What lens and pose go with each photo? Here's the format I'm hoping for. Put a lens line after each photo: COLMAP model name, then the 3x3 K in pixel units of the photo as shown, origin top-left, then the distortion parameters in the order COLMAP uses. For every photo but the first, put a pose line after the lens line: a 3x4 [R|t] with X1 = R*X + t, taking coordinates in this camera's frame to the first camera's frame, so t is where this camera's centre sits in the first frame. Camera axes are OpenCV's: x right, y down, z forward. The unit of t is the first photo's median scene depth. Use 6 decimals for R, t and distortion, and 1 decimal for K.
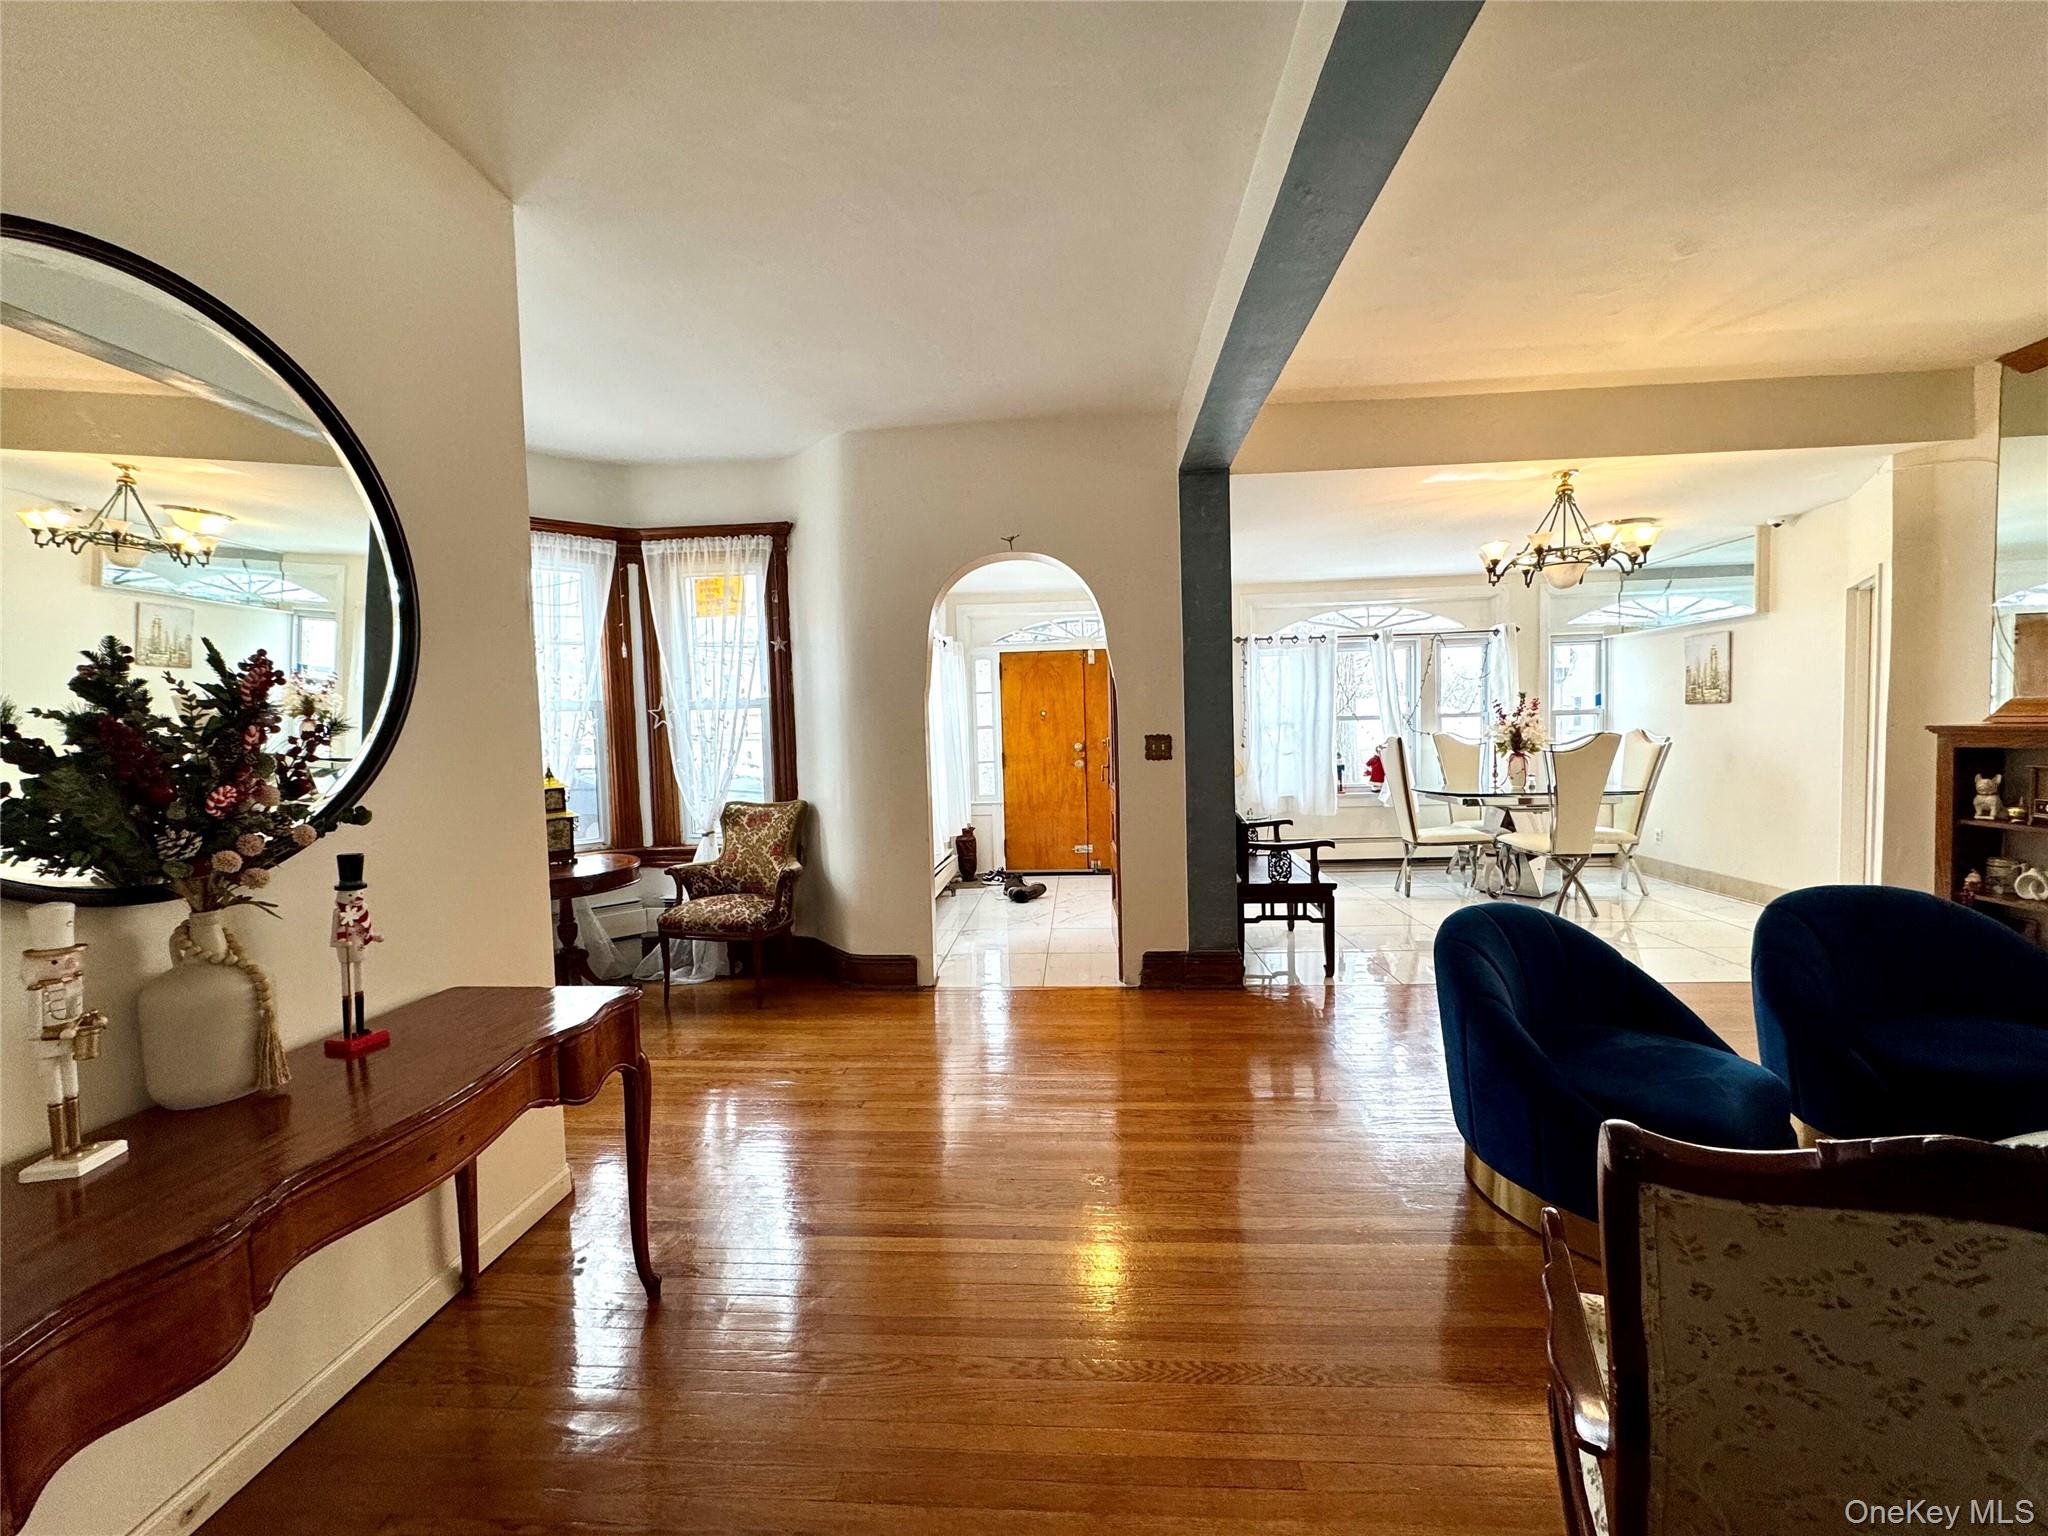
lens RADIAL K [[818.7, 0, 1024.5], [0, 818.7, 767.7], [0, 0, 1]] dist [-0.000227, 0.000146]
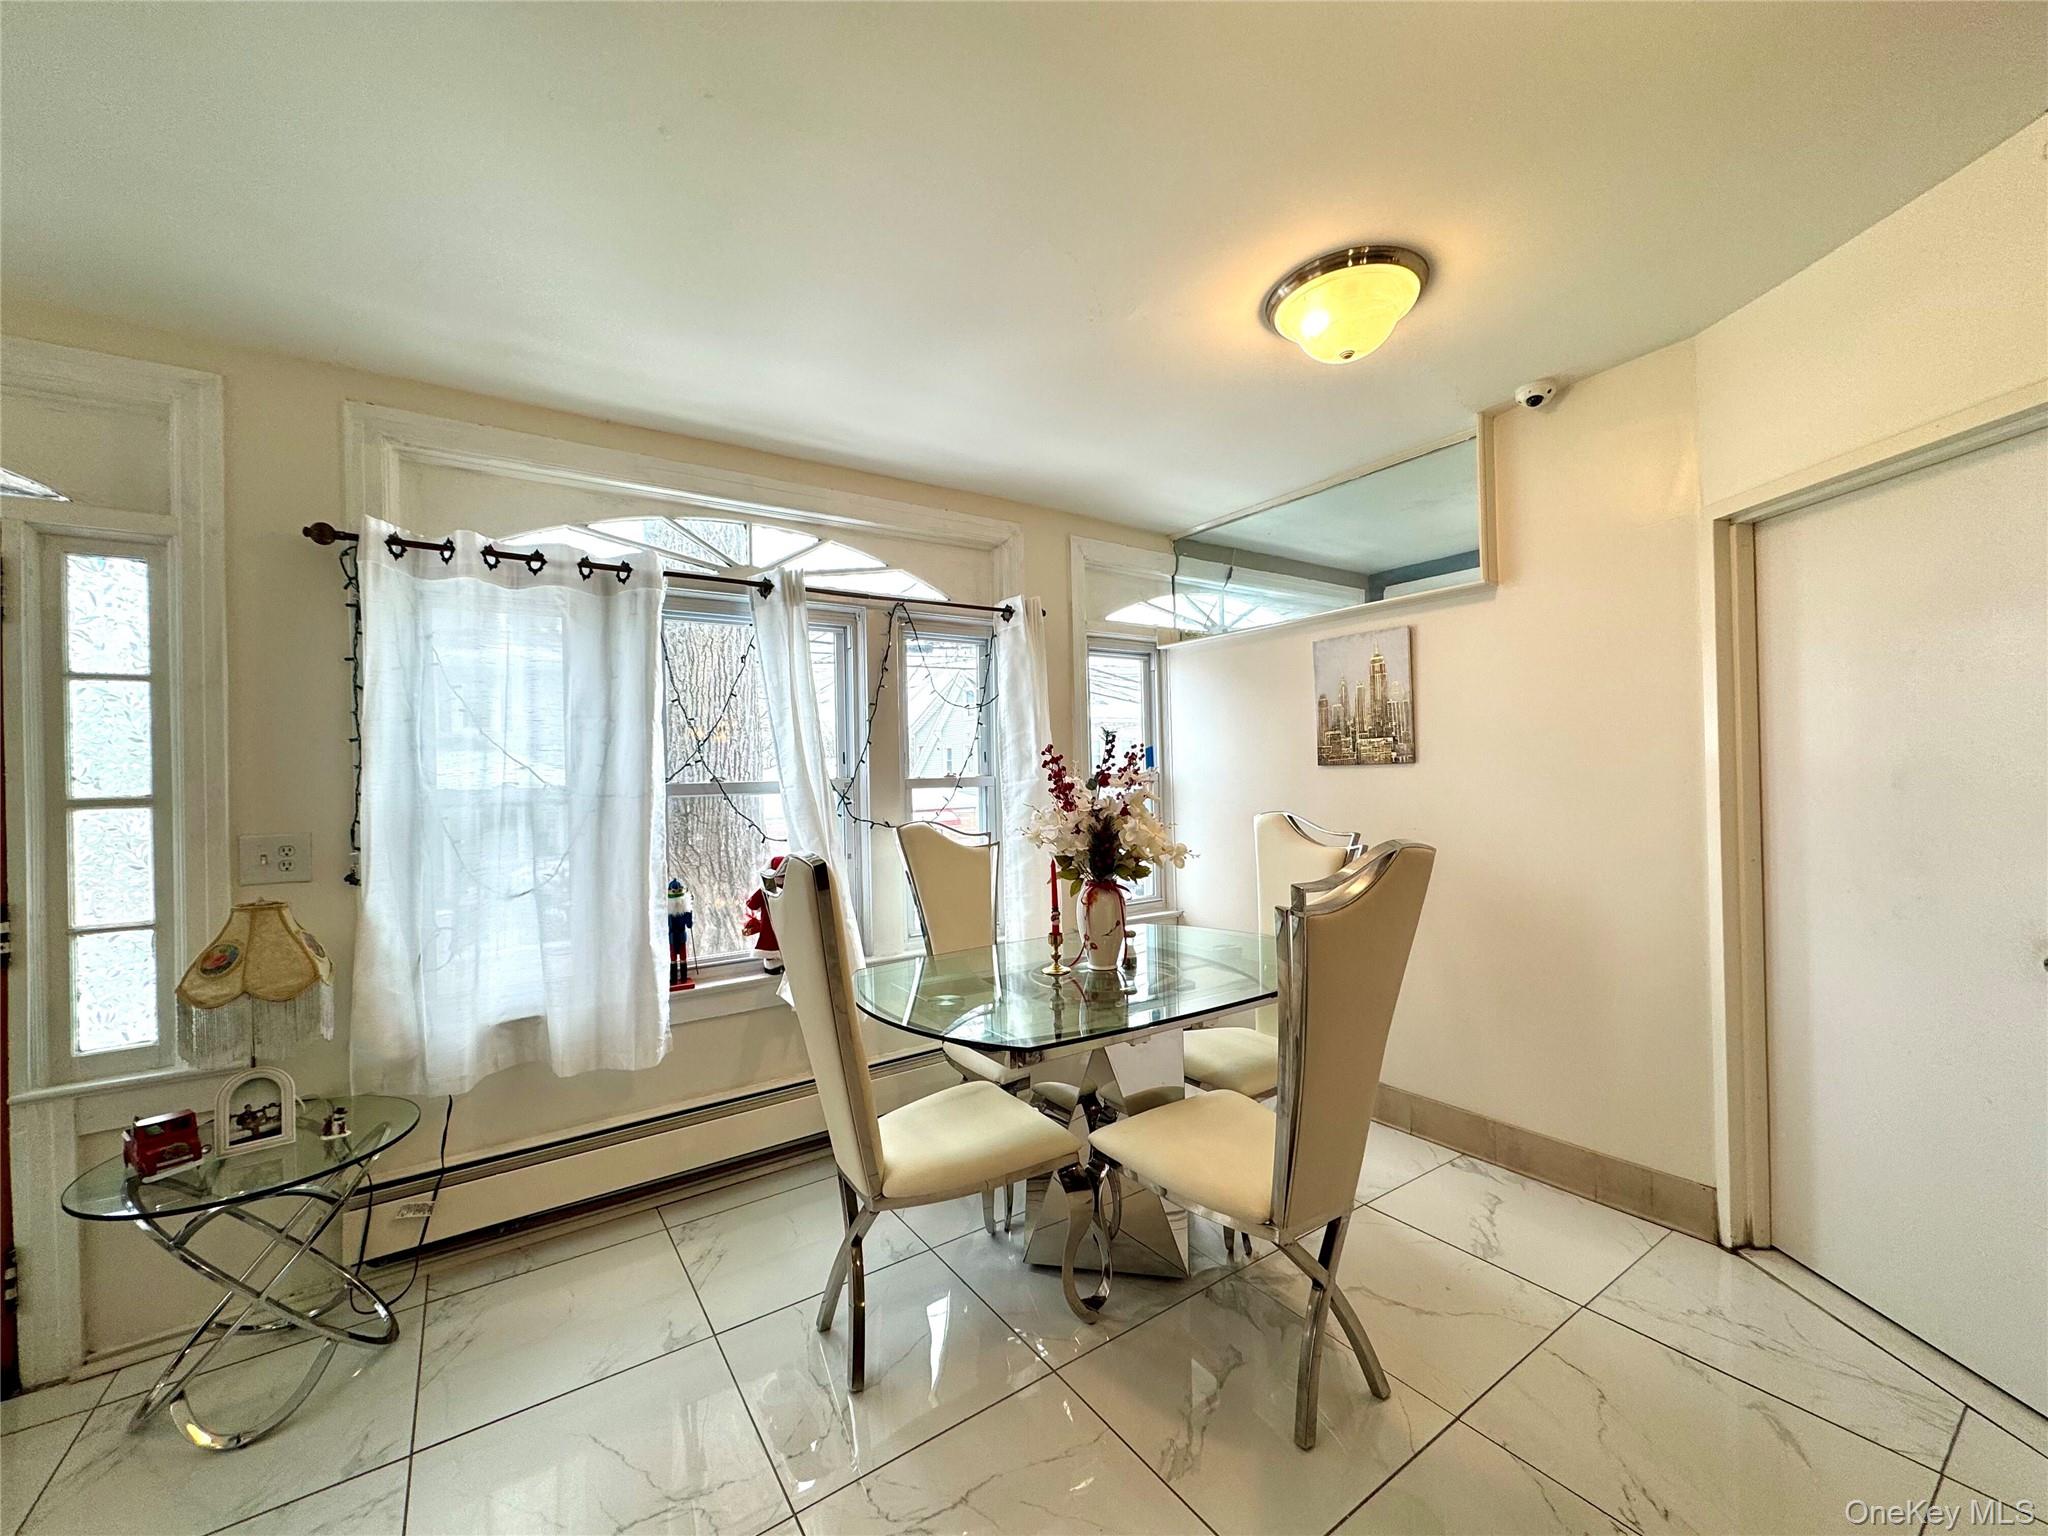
lens RADIAL K [[818.7, 0, 1026.4], [0, 818.7, 768.9], [0, 0, 1]] dist [-0.000227, 0.000146]
pose [[0.789034, 0.011746, 0.614237, 0.284473], [0.033298, 0.997530, -0.061849, -0.042341], [-0.613447, 0.069254, 0.786694, 0.610659]]
